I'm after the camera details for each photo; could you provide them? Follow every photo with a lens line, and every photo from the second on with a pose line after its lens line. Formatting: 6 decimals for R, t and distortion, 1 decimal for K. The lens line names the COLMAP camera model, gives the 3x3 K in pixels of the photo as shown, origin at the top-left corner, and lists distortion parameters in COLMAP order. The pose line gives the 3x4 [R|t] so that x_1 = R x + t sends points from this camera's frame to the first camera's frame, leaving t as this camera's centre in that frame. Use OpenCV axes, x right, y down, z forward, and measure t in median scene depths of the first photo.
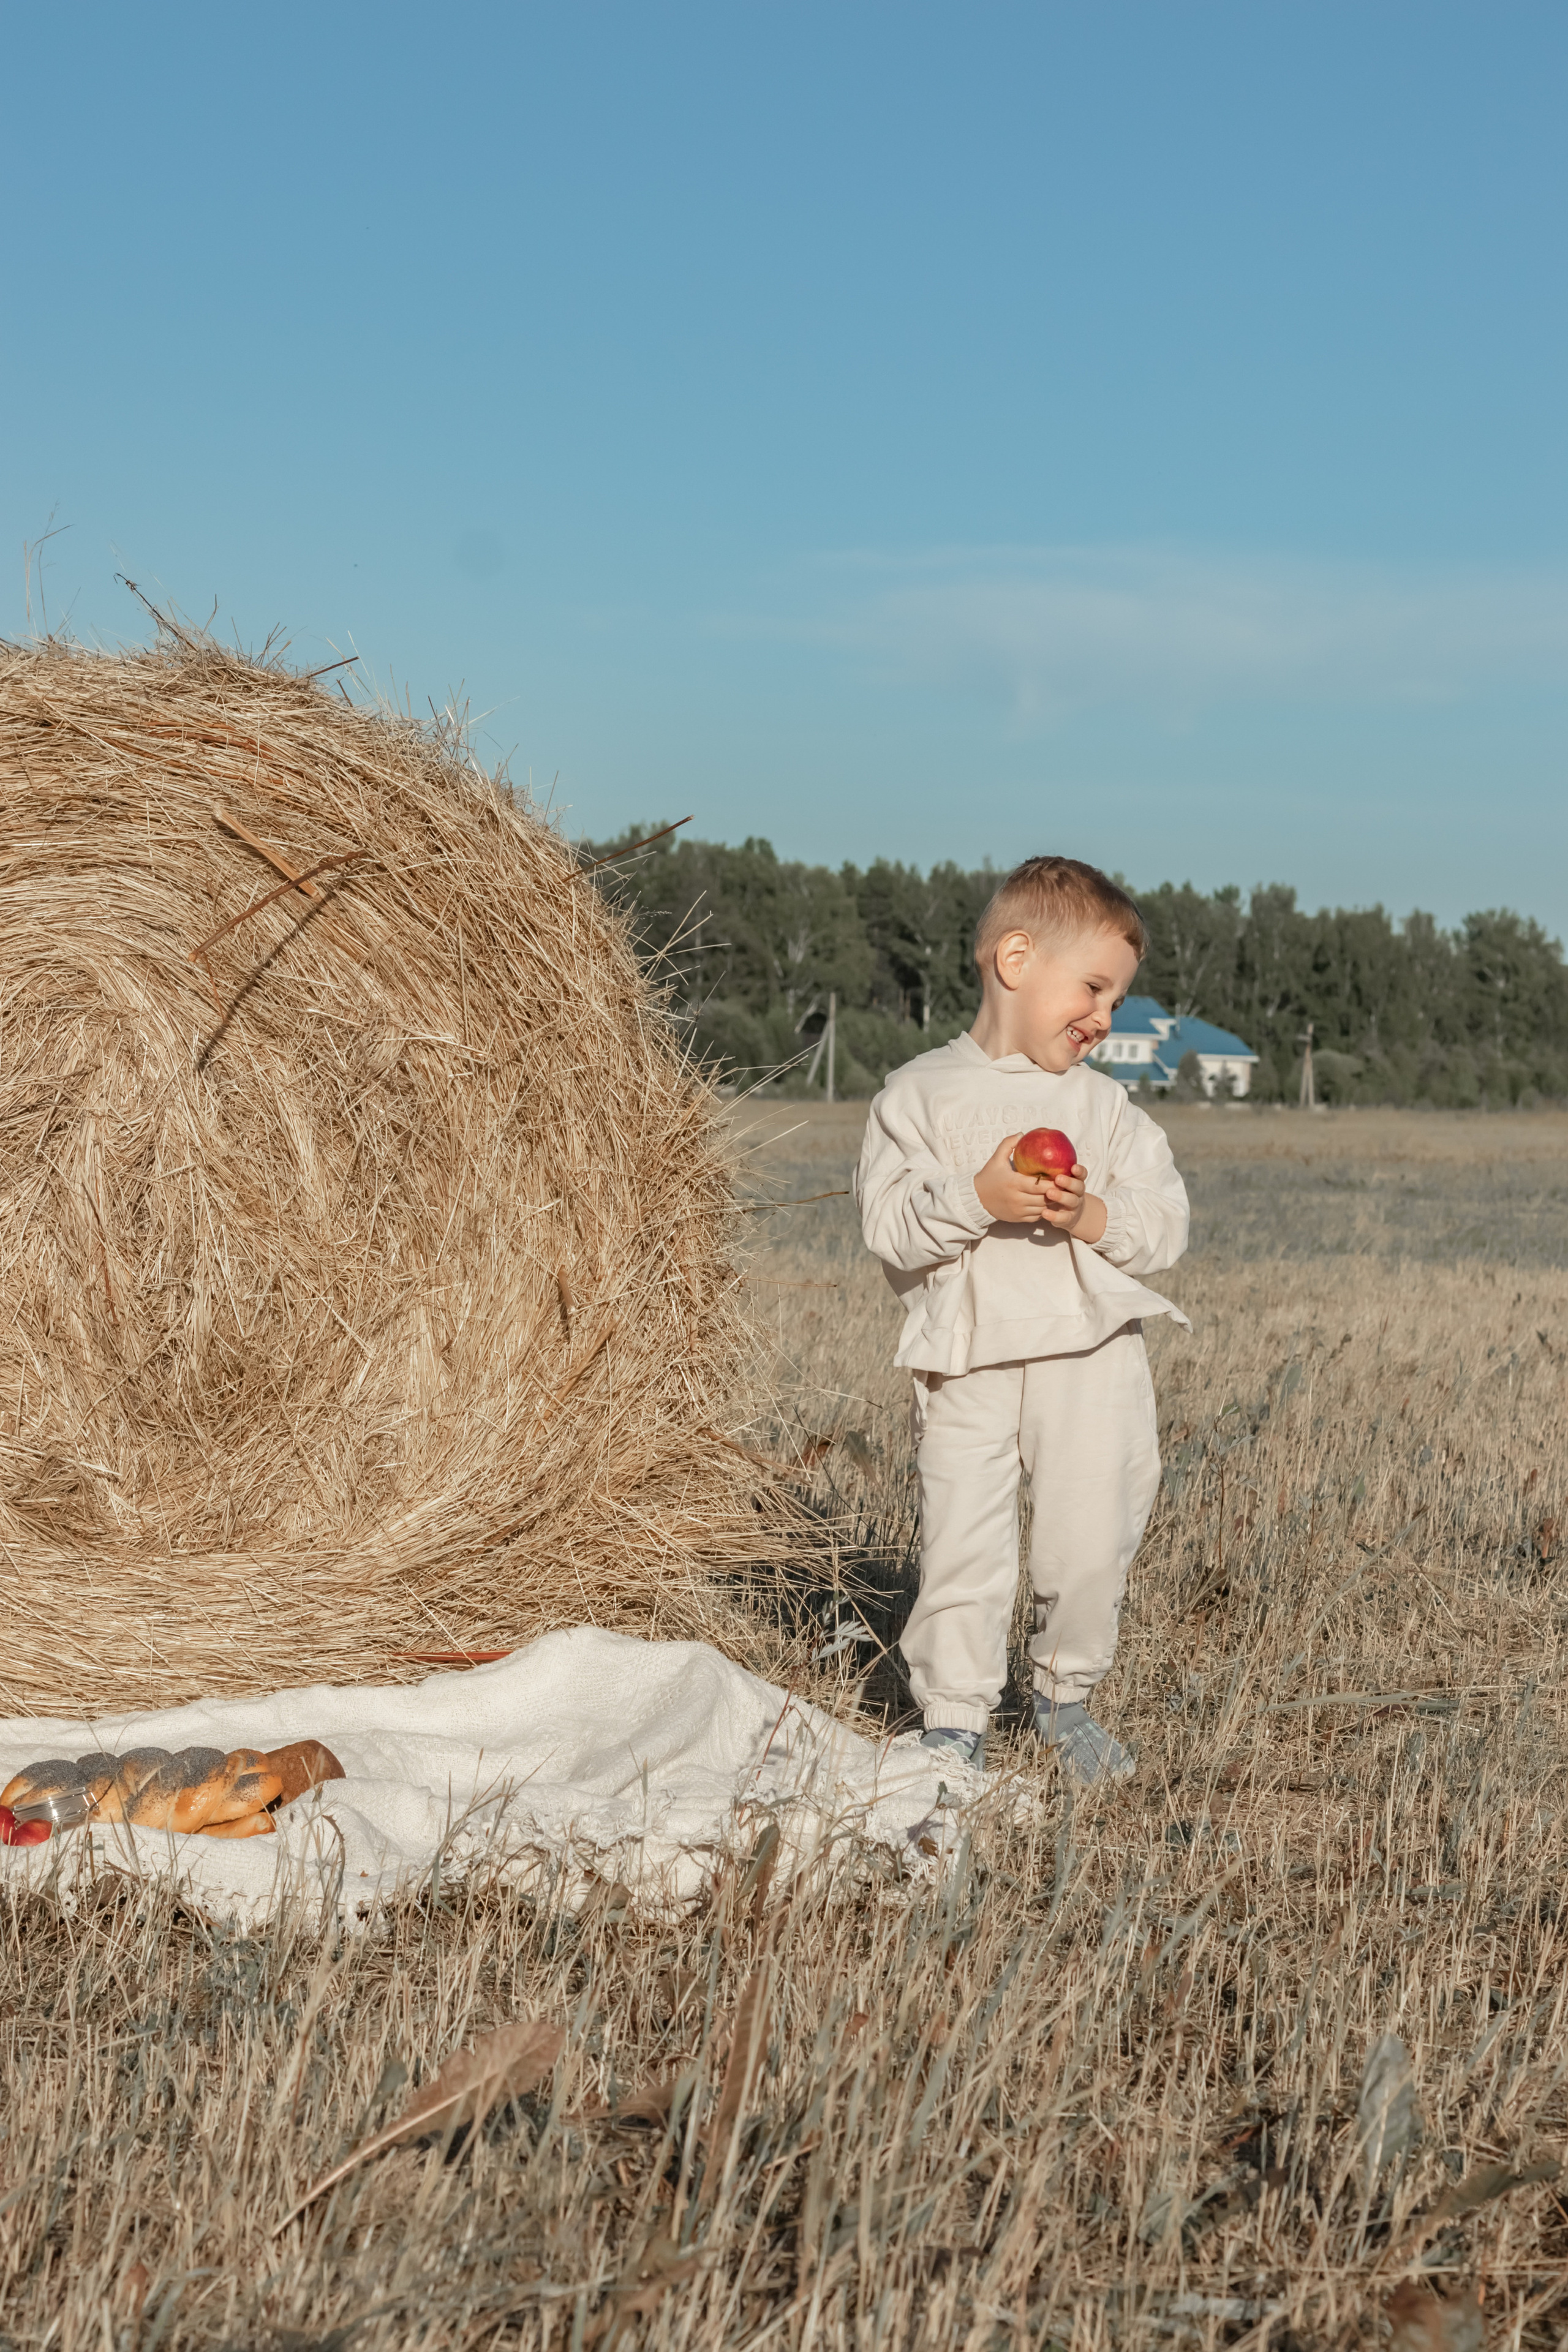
lens RADIAL K [[5415.0, 0, 784.0], [0, 5415.0, 1176.0], [0, 0, 1]] dist [0.030265, -0.330953]
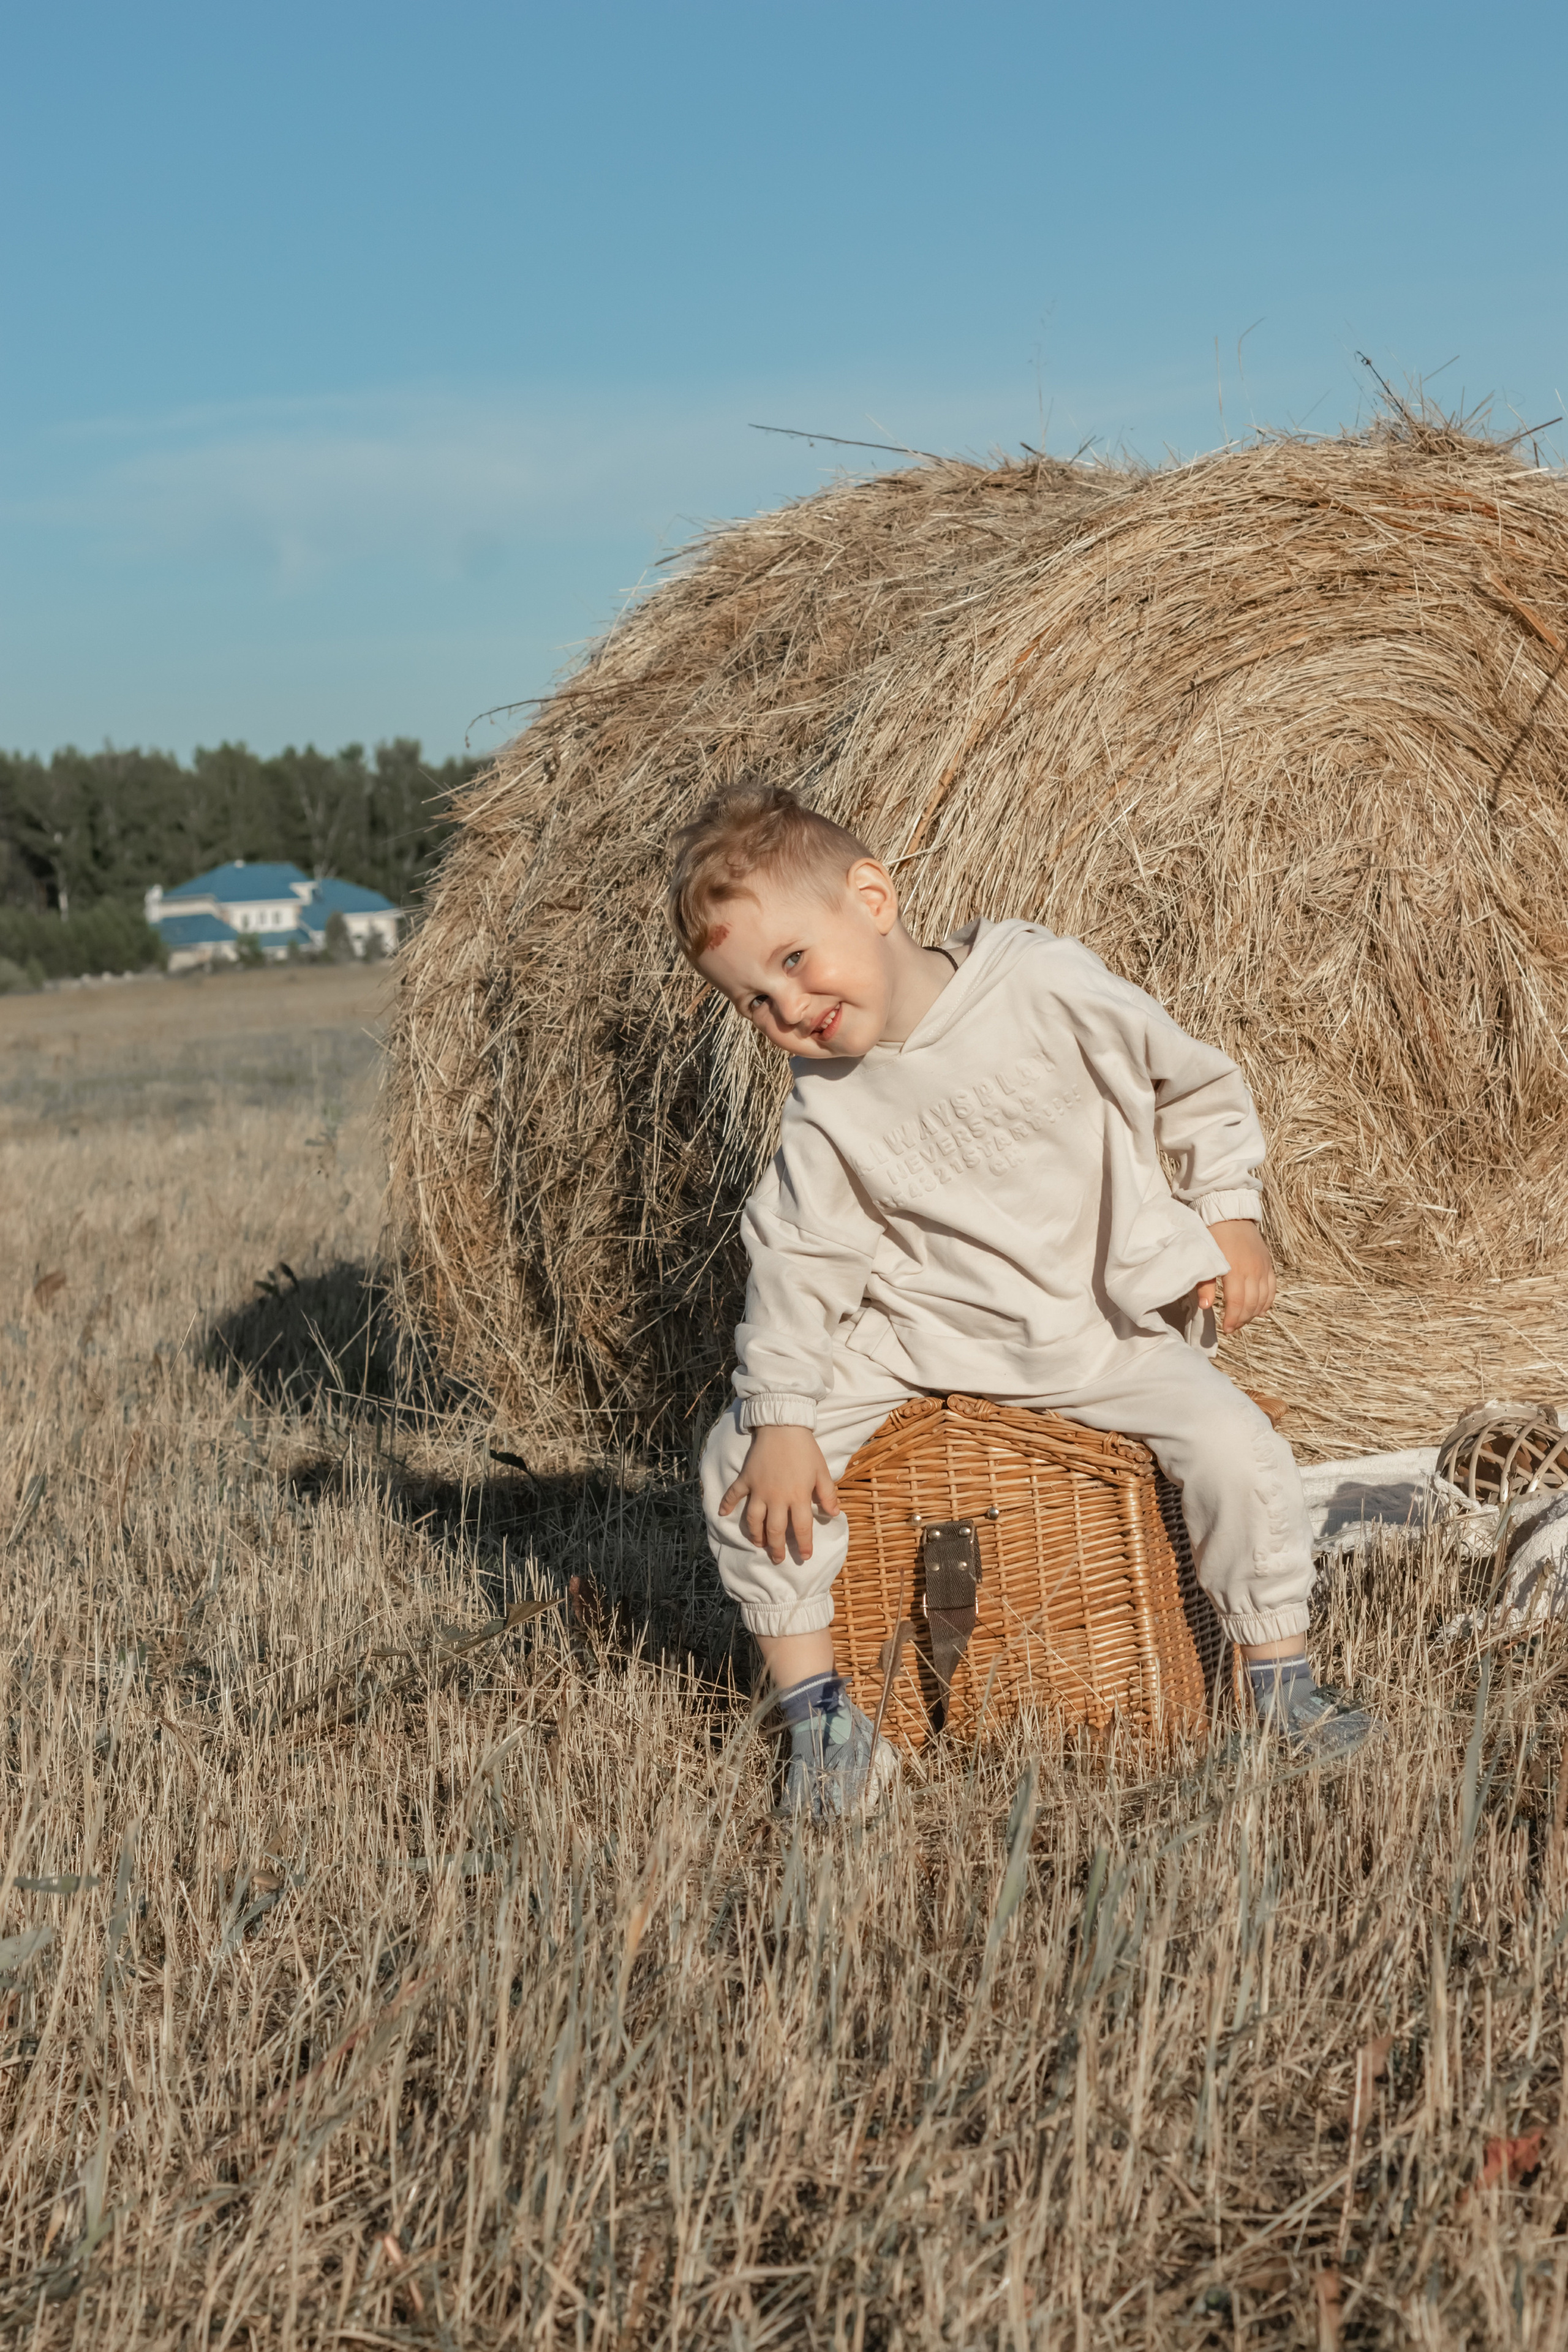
lens RADIAL K [[5422.6, 0, 784.0], [0, 5422.6, 1176.0], [0, 0, 1]] dist [0.029396, -0.113270]
pose [[0.980700, -0.106517, 0.163957, -0.420535], [0.102338, 0.994177, 0.033752, -0.000622], [-0.166597, -0.016322, 0.985890, -0.016657]]
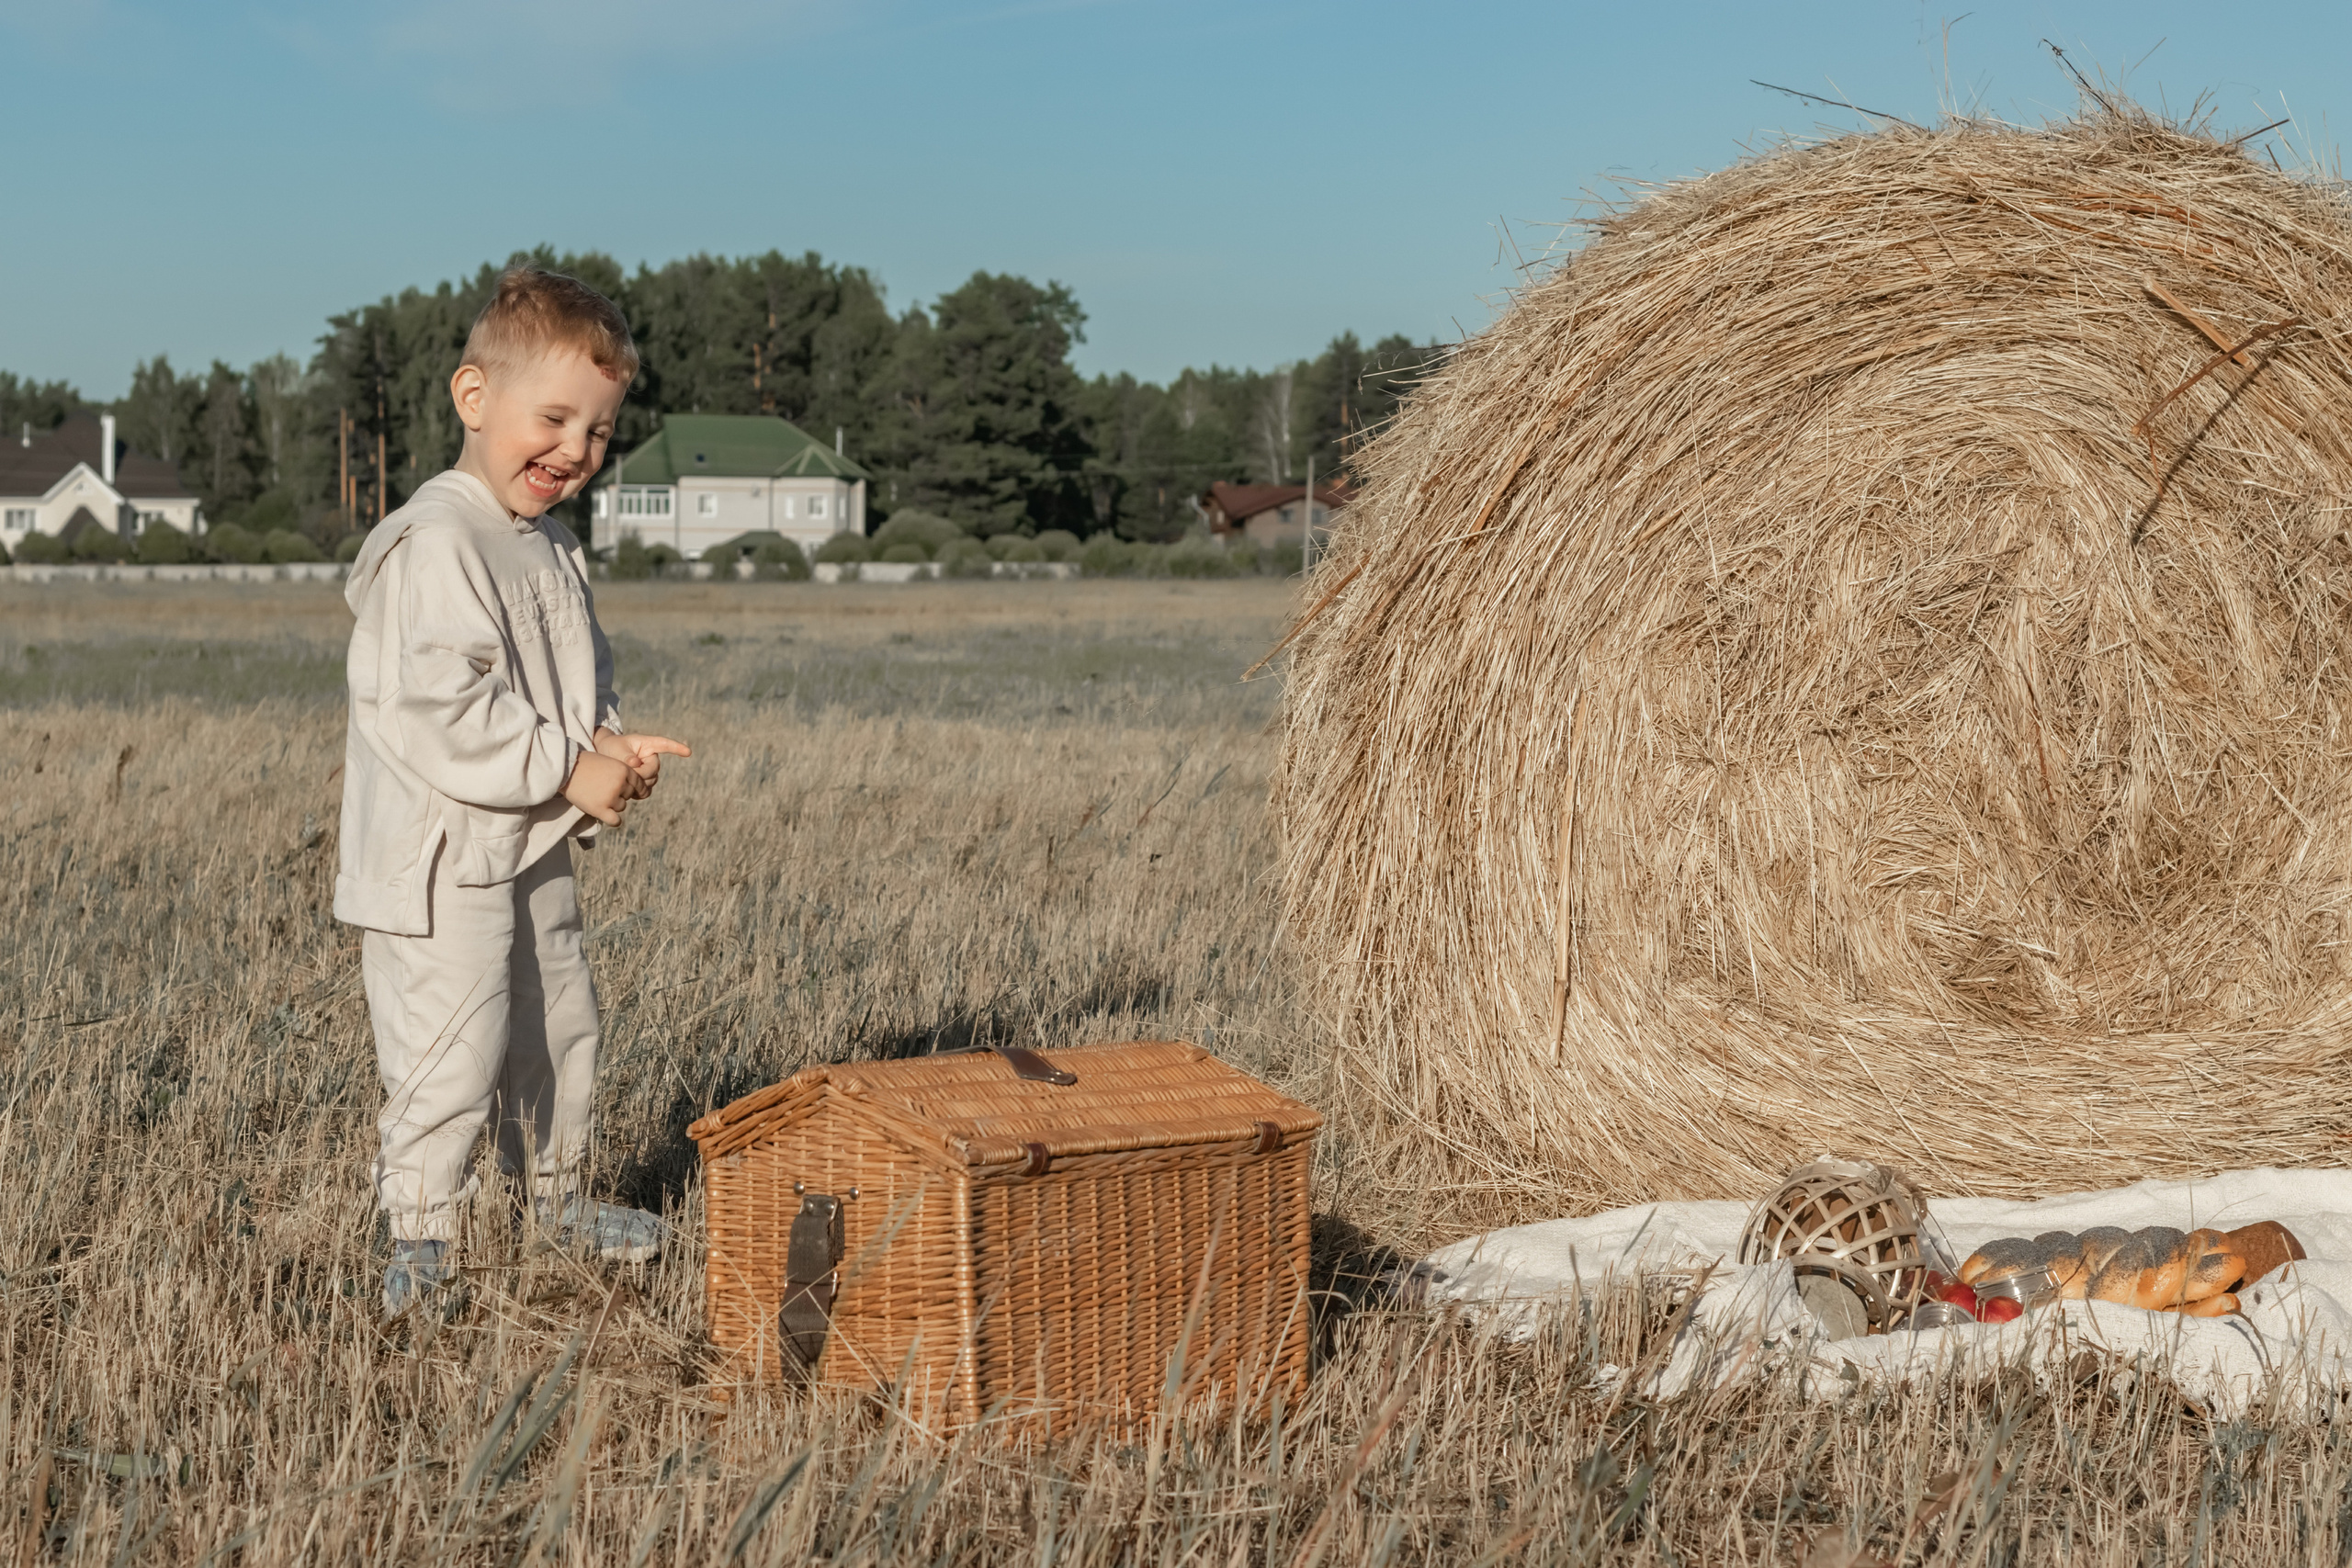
lens RADIAL K [[5414.4, 0, 1176.0], [0, 5414.4, 784.0], [0, 0, 1]] dist [0.030265, -0.330953]
pose [[0.968009, -0.012157, -0.250620, -0.029492], [0.017213, 0.999690, 0.017994, 0.003238], [0.250323, -0.021733, 0.967918, -0.002381]]
